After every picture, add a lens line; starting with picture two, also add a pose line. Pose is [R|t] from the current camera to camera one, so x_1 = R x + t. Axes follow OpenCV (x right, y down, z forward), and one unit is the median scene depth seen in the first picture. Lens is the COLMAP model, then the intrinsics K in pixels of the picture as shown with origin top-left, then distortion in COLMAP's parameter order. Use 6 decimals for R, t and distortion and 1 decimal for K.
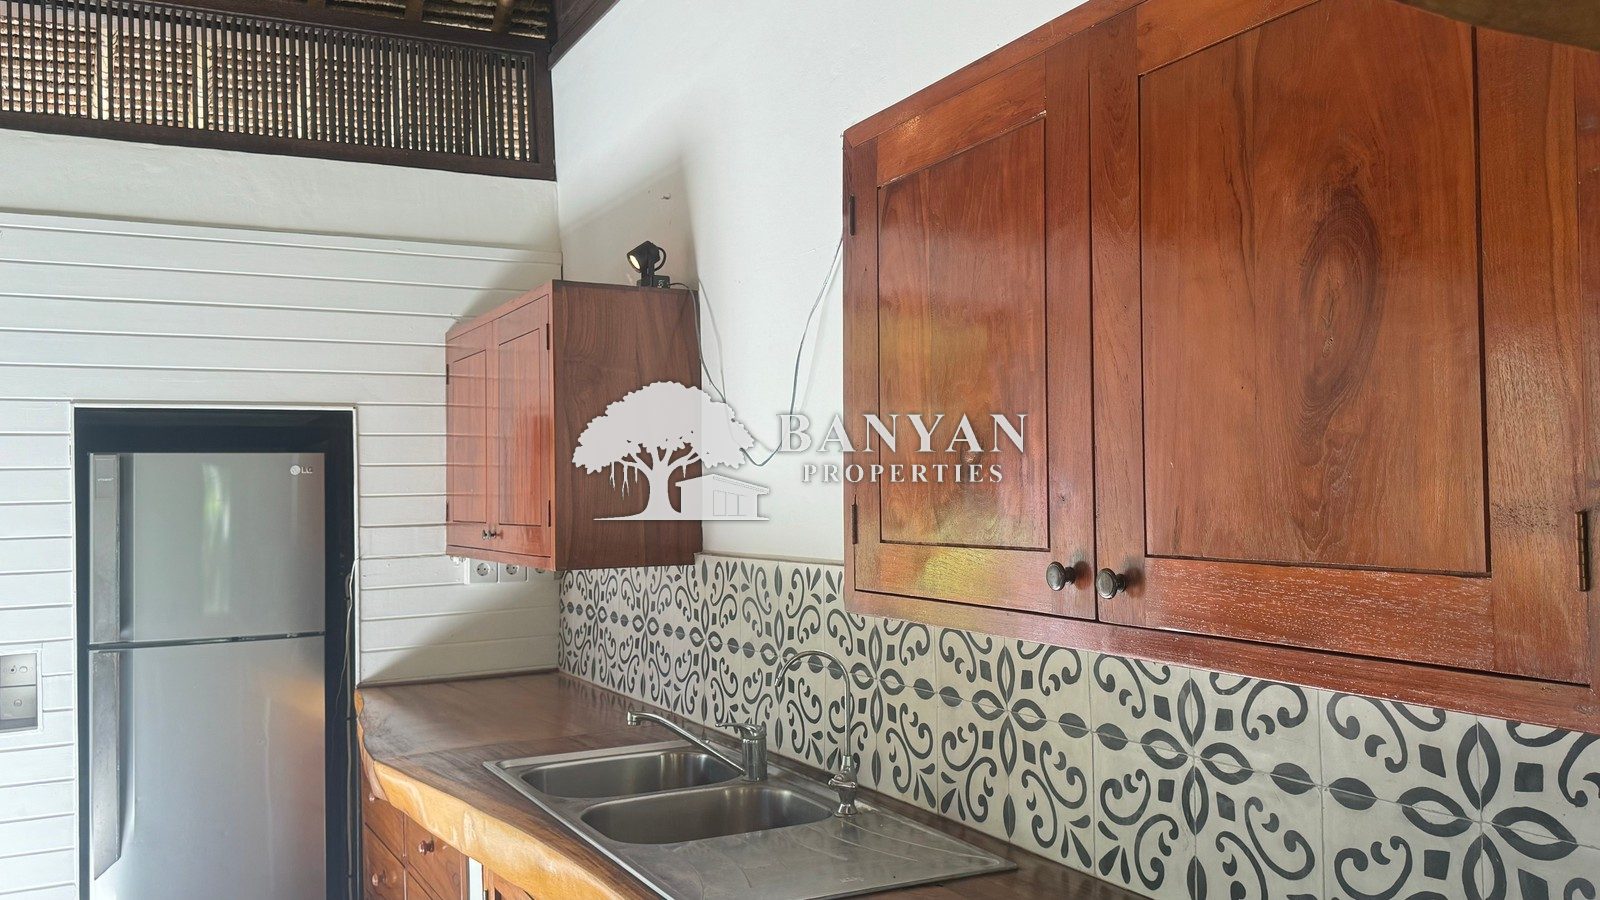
lens RADIAL K [[1297.0, 0, 801.5], [0, 1297.0, 460.1], [0, 0, 1]] dist [0.034963, -0.006687]
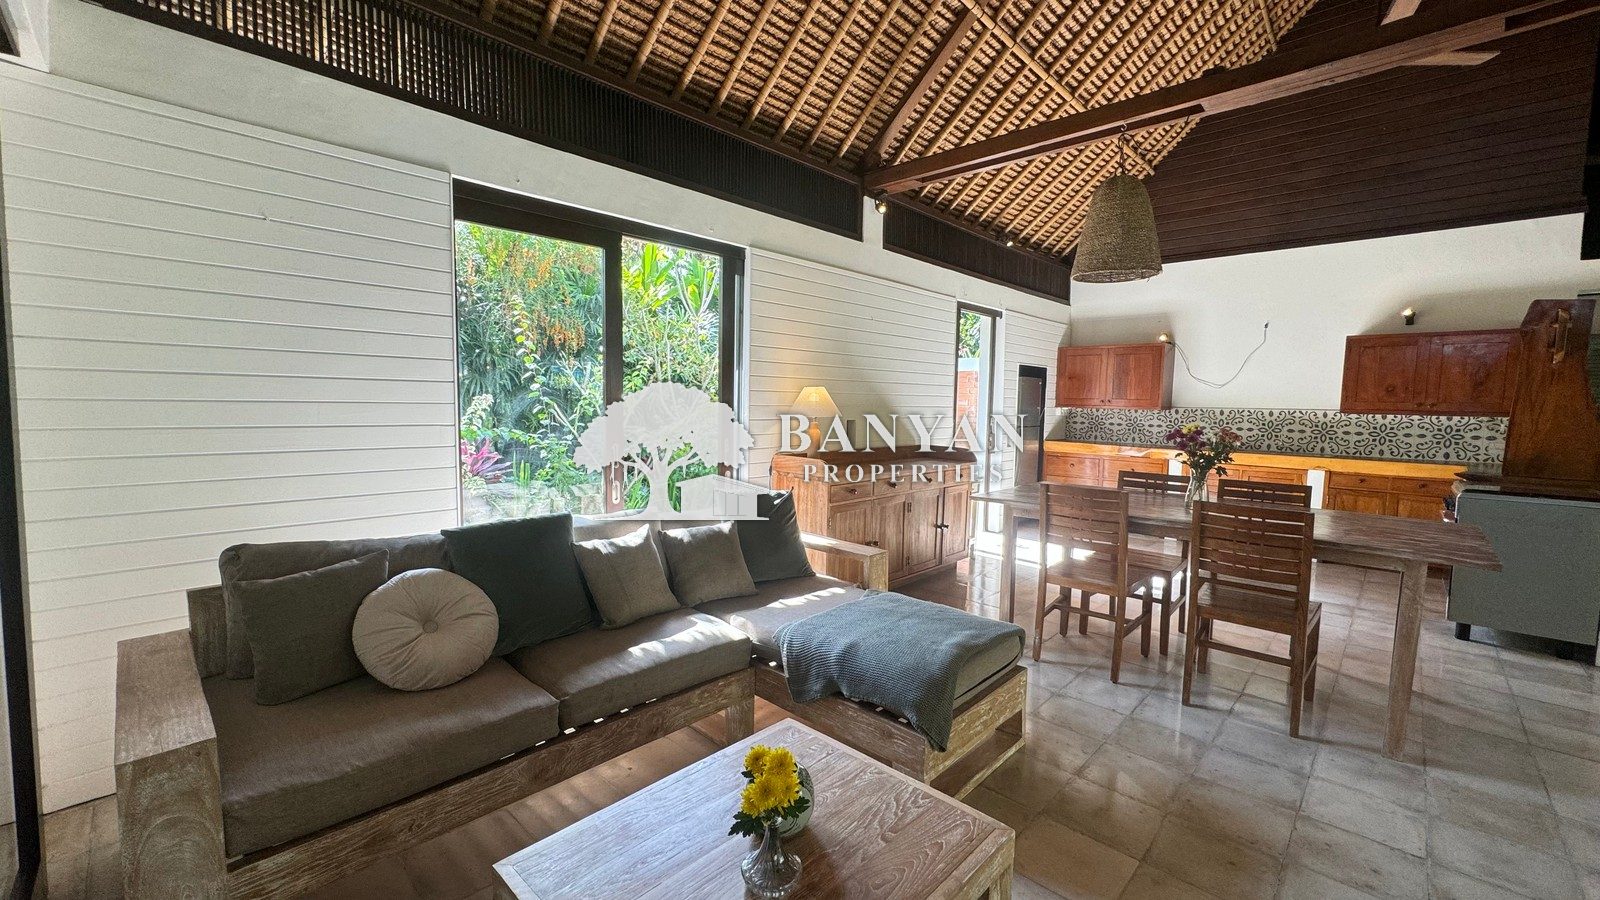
lens RADIAL K [[647.6, 0, 799.3], [0, 647.6, 449.3], [0, 0, 1]] dist [0.000158, 0.000375]
pose [[0.946564, 0.009843, 0.322367, -2.872552], [-0.043322, 0.994356, 0.096845, 0.081222], [-0.319594, -0.105636, 0.941648, -0.967154]]
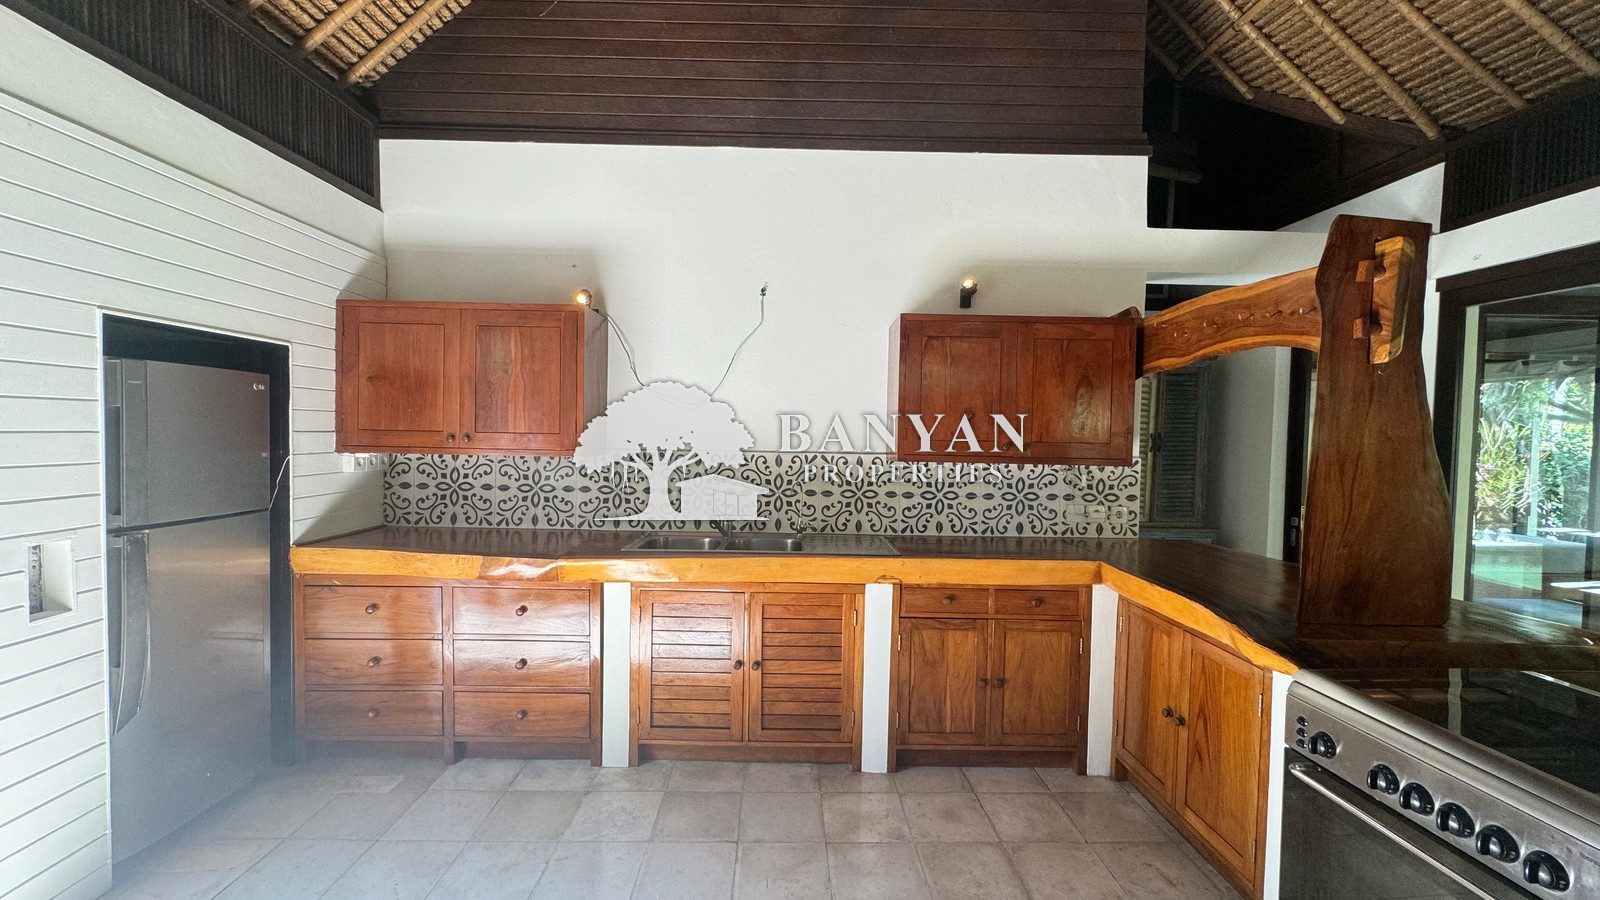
lens RADIAL K [[647.6, 0, 796.9], [0, 647.6, 450.5], [0, 0, 1]] dist [0.000158, 0.000375]
pose [[0.451897, 0.004362, 0.892060, -1.265282], [-0.050333, 0.998520, 0.020615, 0.054537], [-0.890649, -0.054216, 0.451447, 0.388336]]
